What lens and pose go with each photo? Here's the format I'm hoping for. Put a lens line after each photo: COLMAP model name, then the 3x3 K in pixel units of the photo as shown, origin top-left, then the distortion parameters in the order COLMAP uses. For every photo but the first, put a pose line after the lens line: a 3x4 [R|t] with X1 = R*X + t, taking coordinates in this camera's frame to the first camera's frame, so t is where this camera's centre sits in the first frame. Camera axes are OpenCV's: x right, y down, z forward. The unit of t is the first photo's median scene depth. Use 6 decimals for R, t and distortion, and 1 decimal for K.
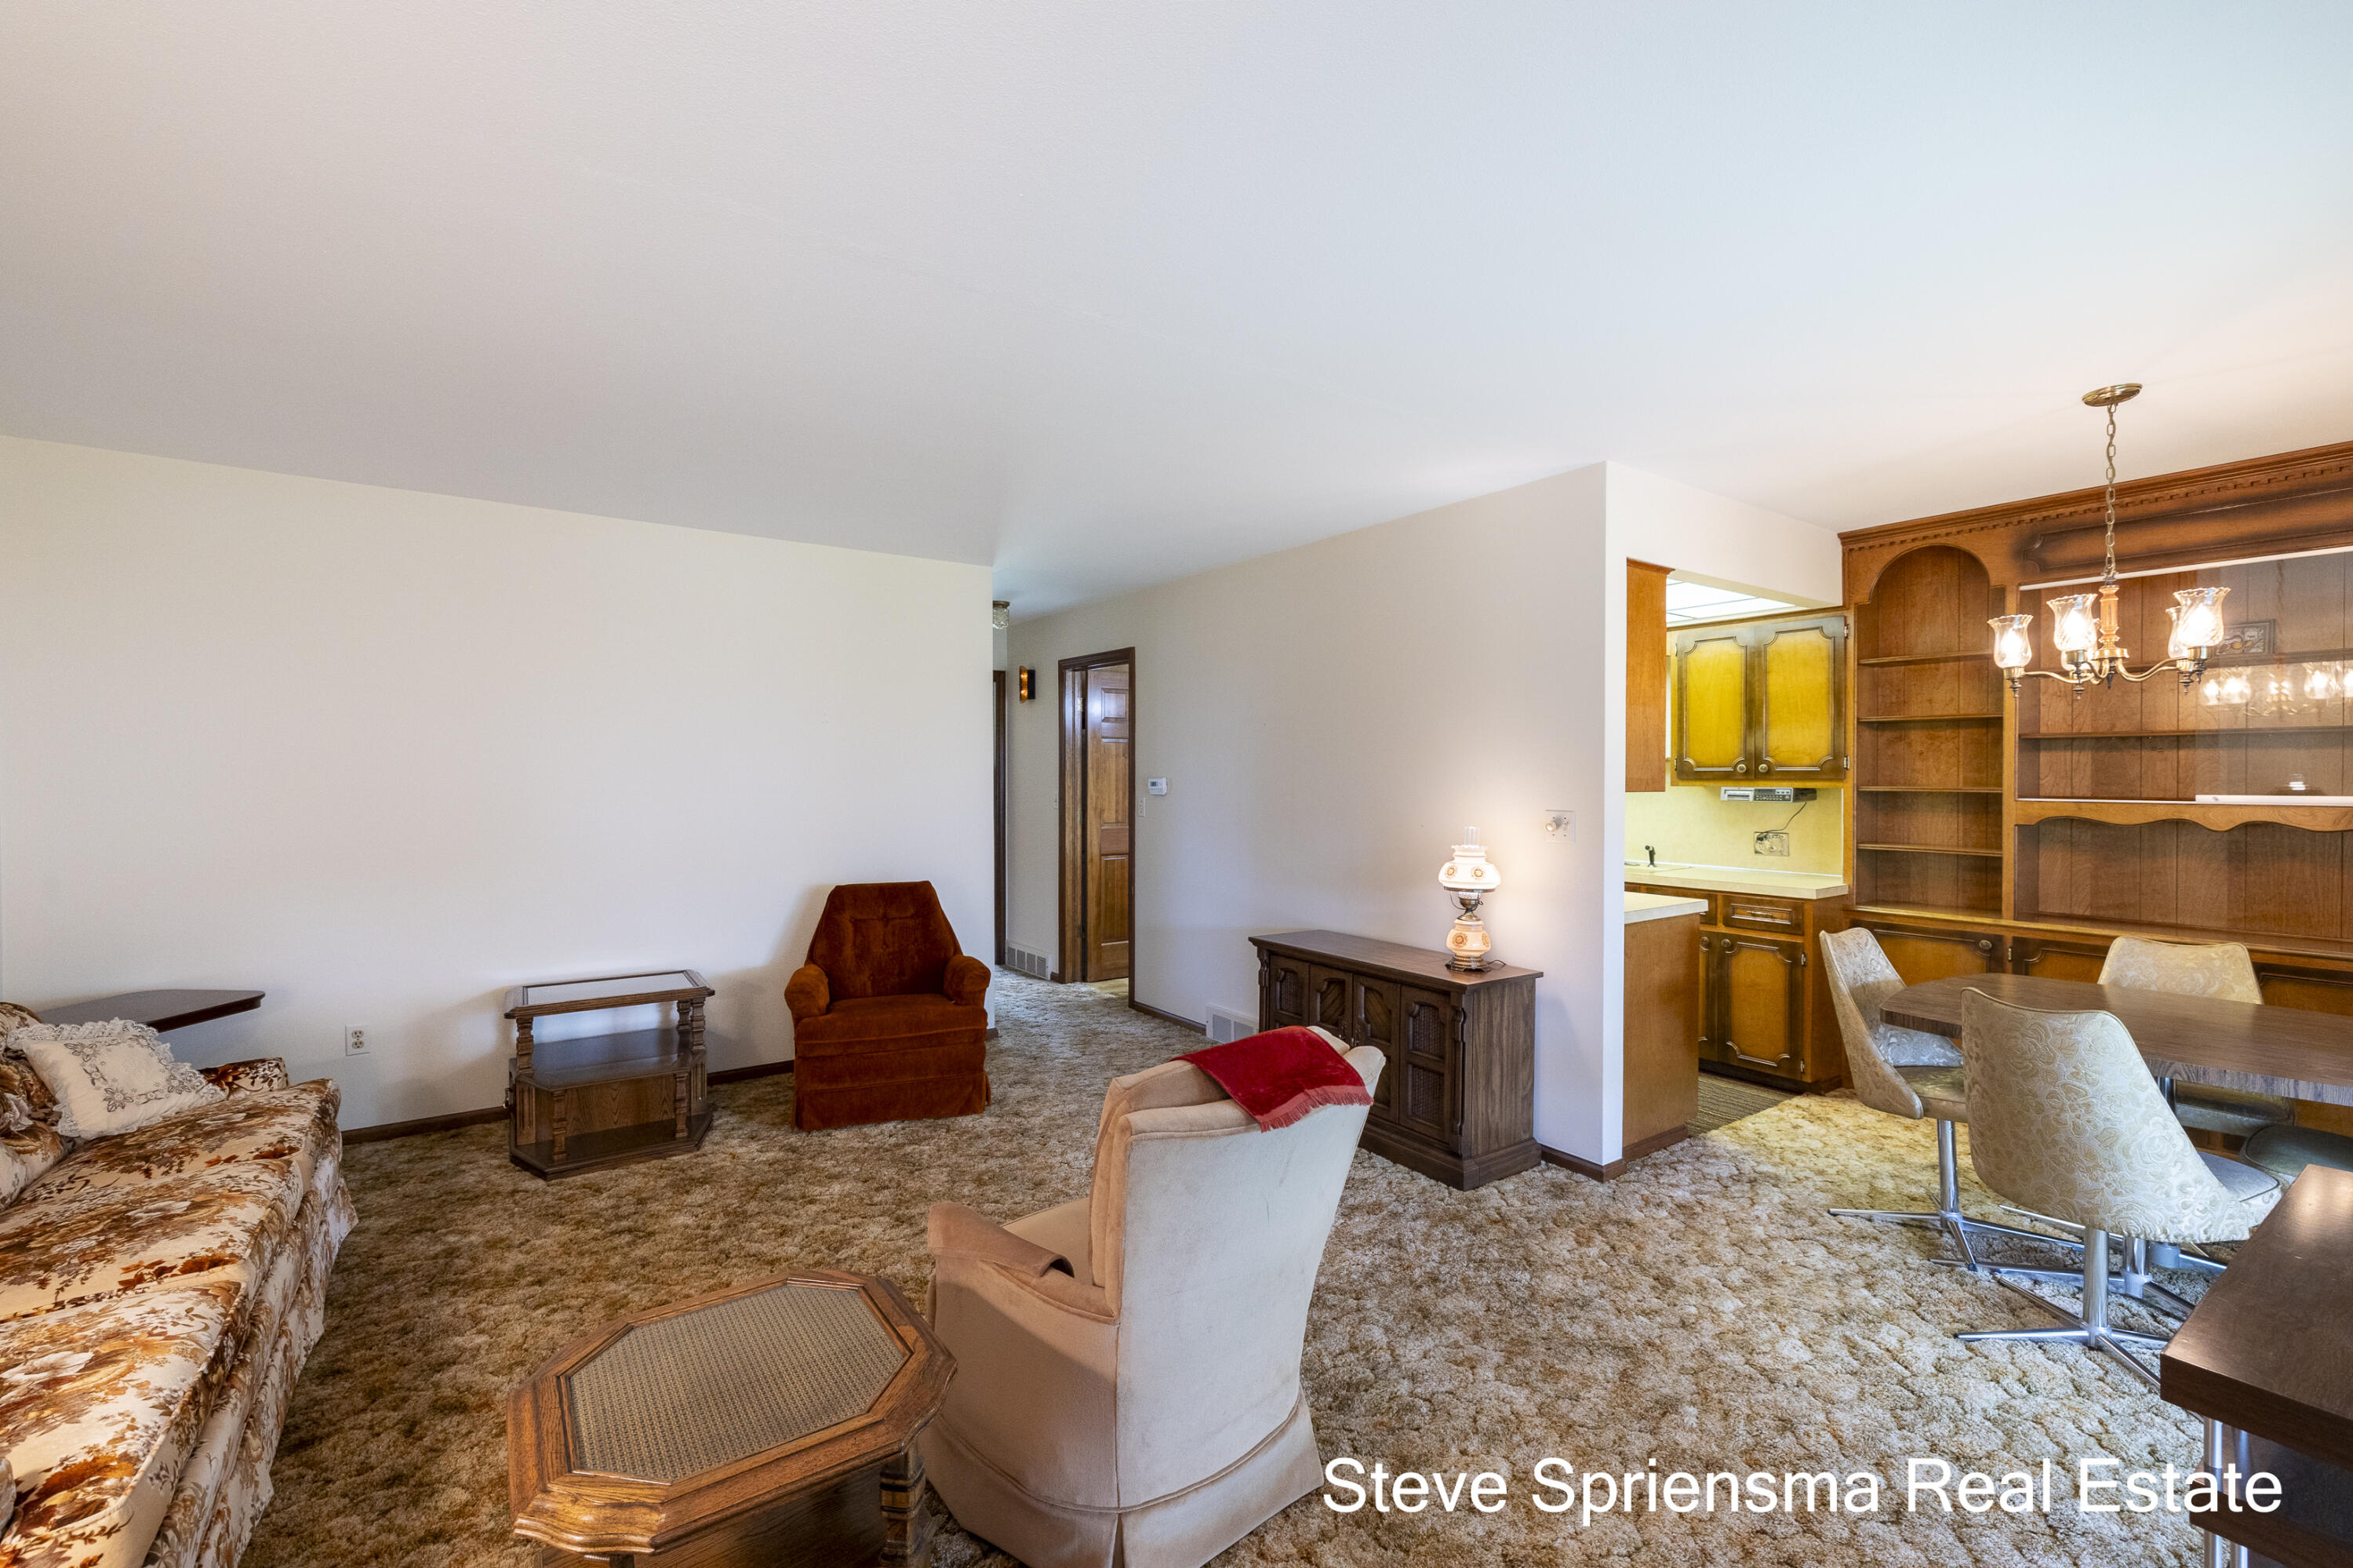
lens RADIAL K [[991.7, 0, 1179.6], [0, 991.7, 782.0], [0, 0, 1]] dist [0.002622, -0.000139]
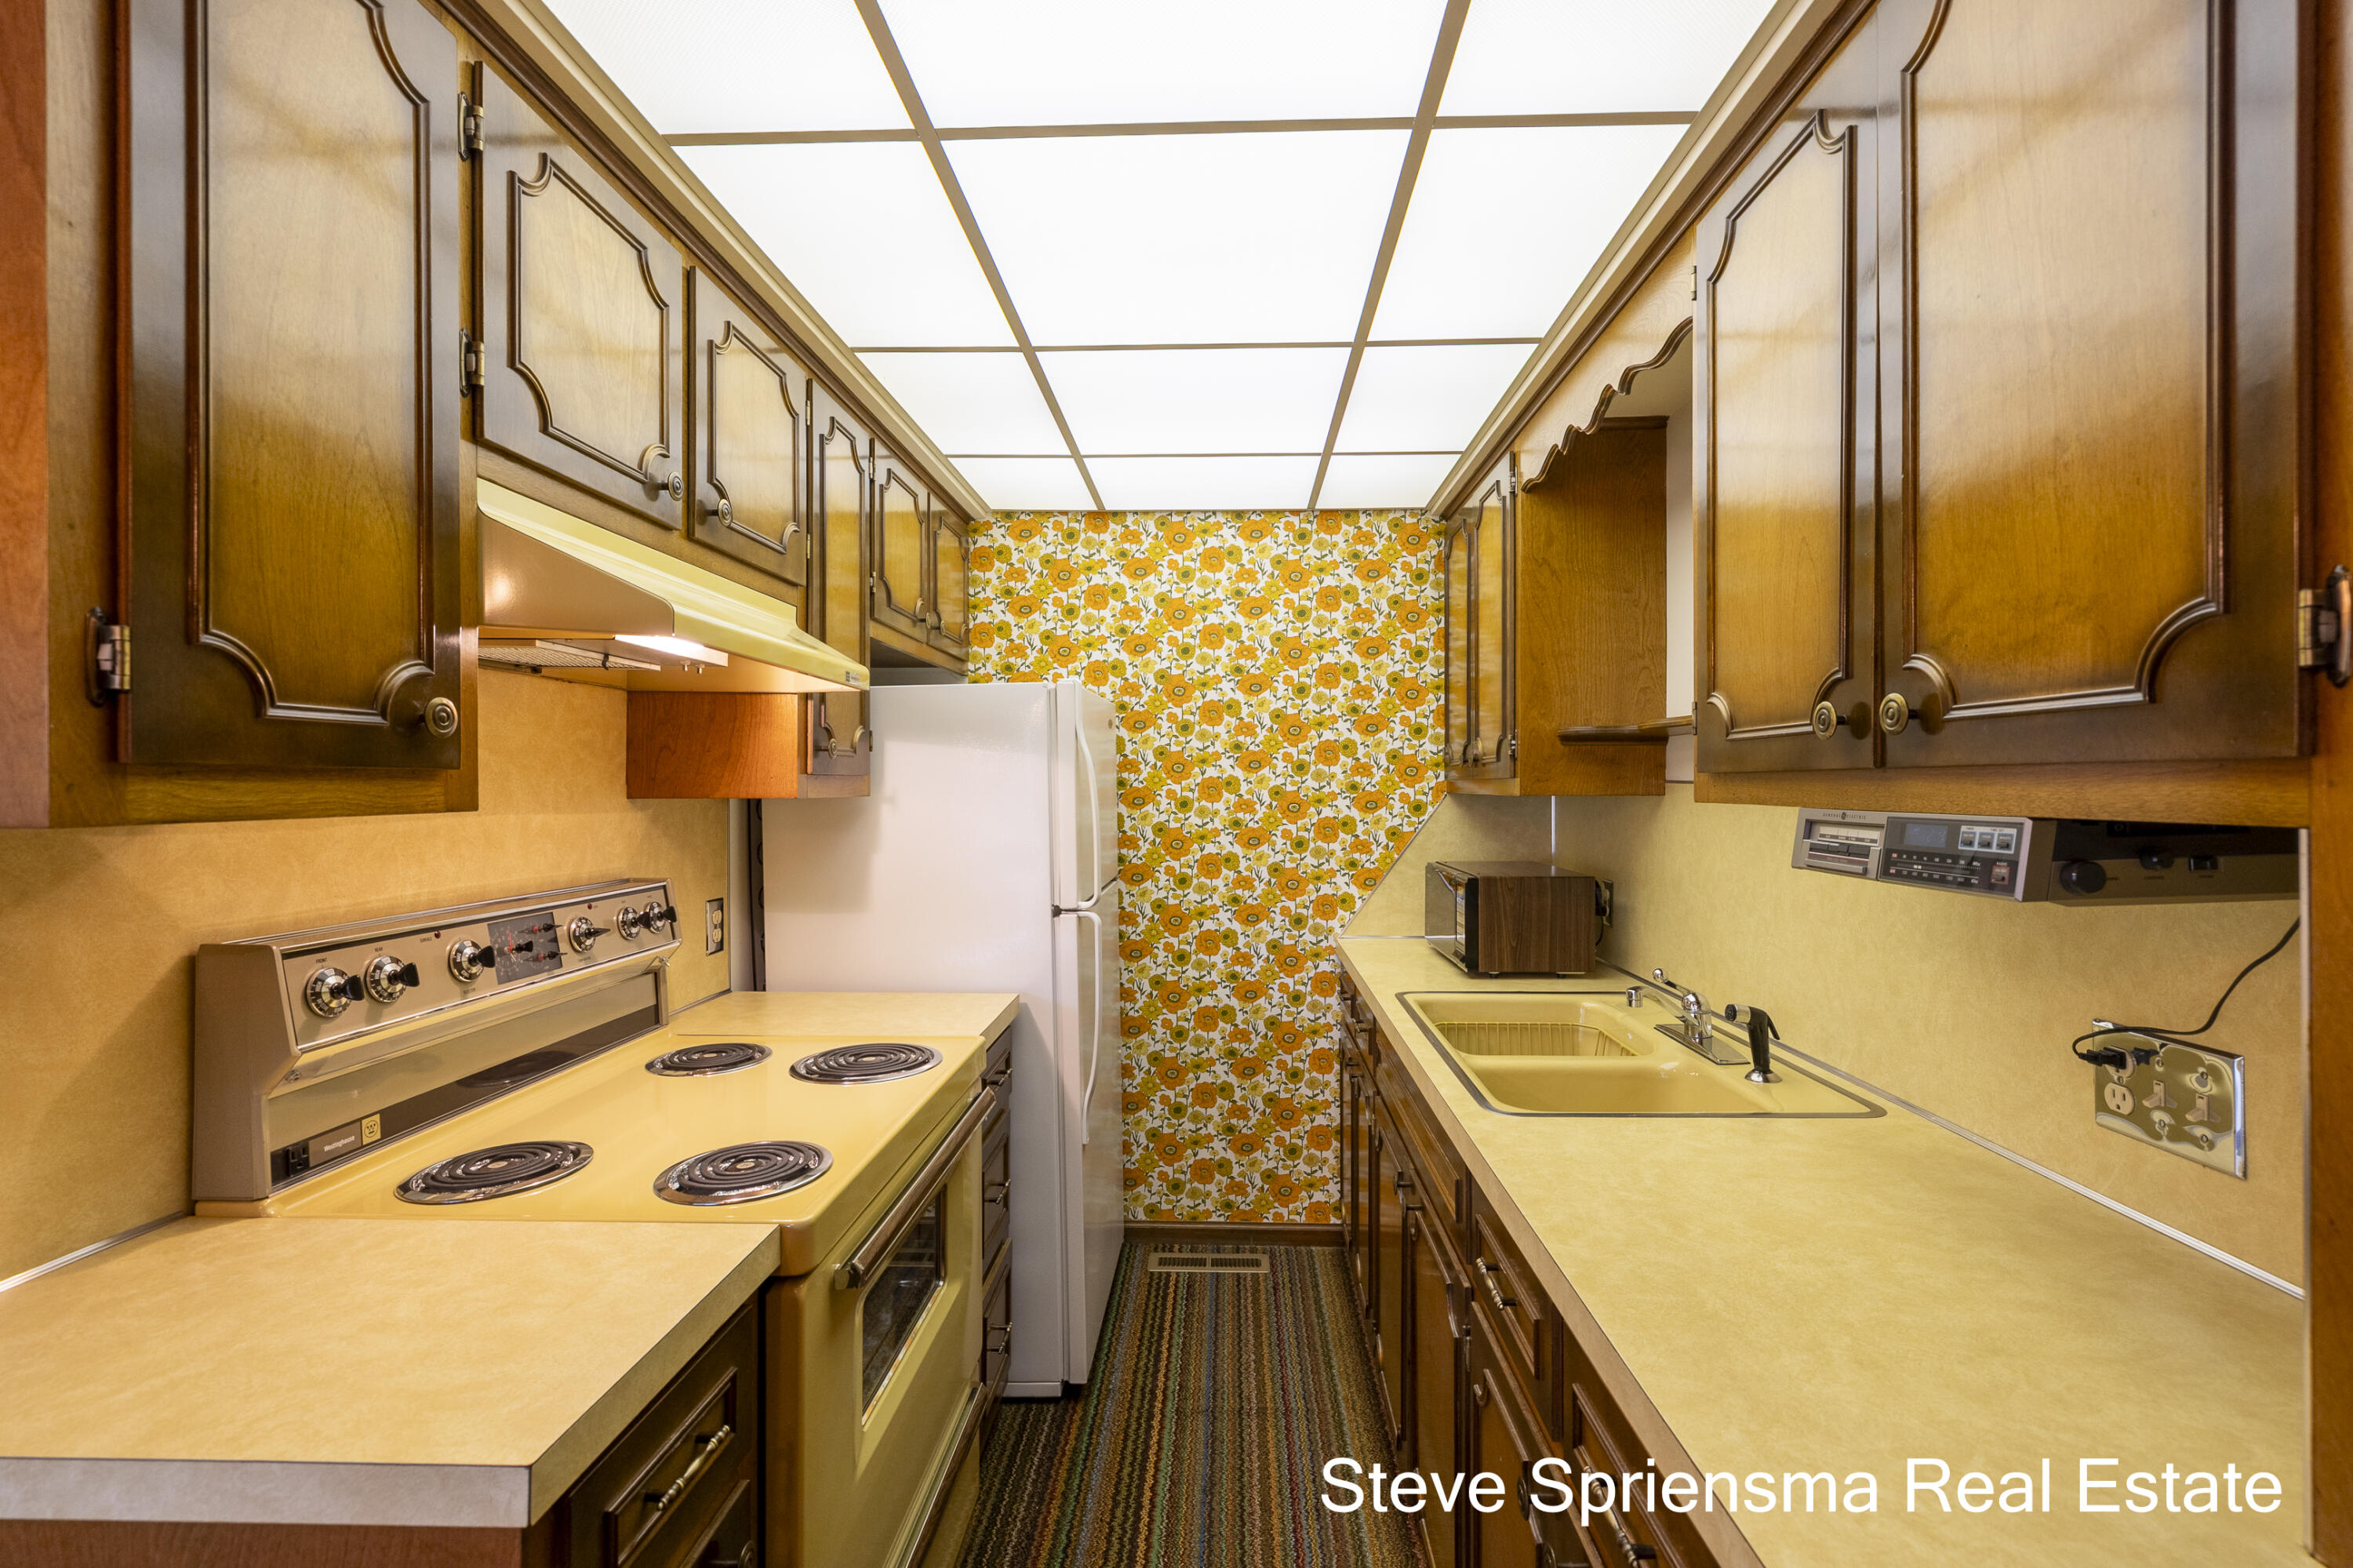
lens RADIAL K [[1002.6, 0, 1196.1], [0, 1002.6, 785.8], [0, 0, 1]] dist [0.001688, 0.000117]
pose [[0.798223, -0.000520, -0.602362, 0.695955], [-0.003606, 0.999978, -0.005642, 0.002295], [0.602351, 0.006675, 0.798203, 0.888535]]
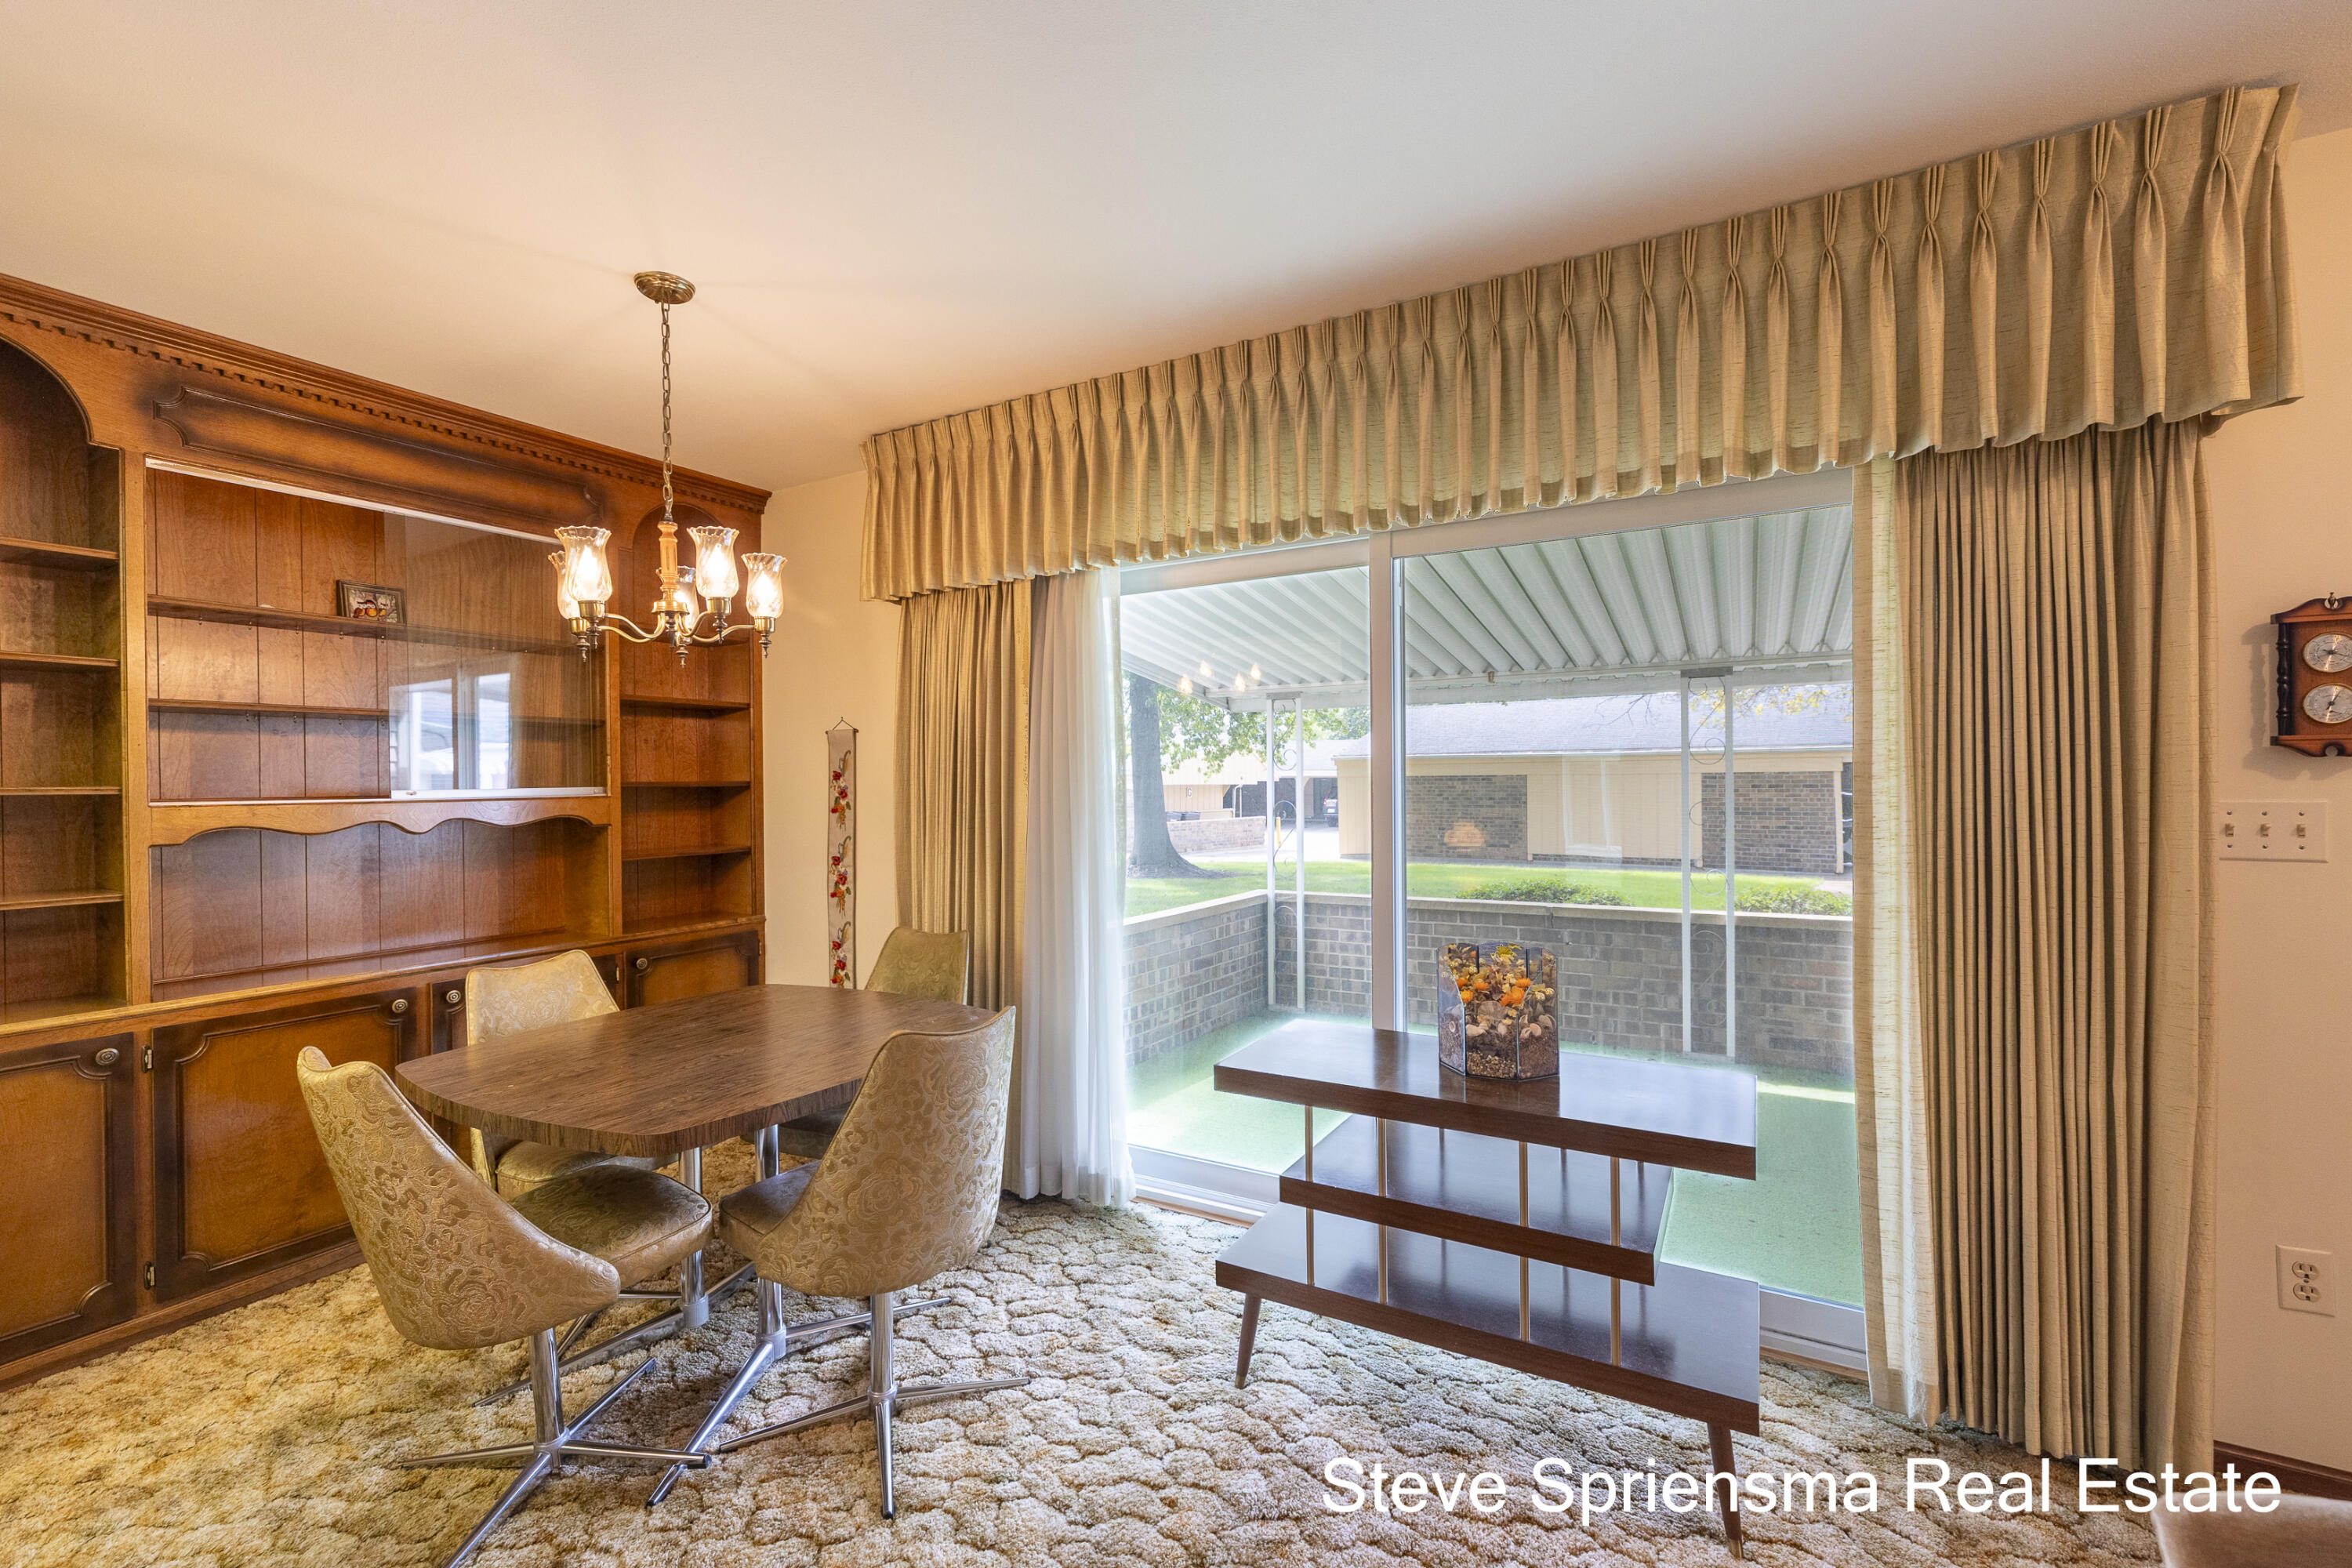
lens RADIAL K [[991.3, 0, 1179.1], [0, 991.3, 782.0], [0, 0, 1]] dist [0.002622, -0.000139]
pose [[-0.420760, 0.001007, 0.907171, 0.018557], [0.018544, 0.999800, 0.007491, 0.010707], [-0.906982, 0.019974, -0.420695, 0.668764]]
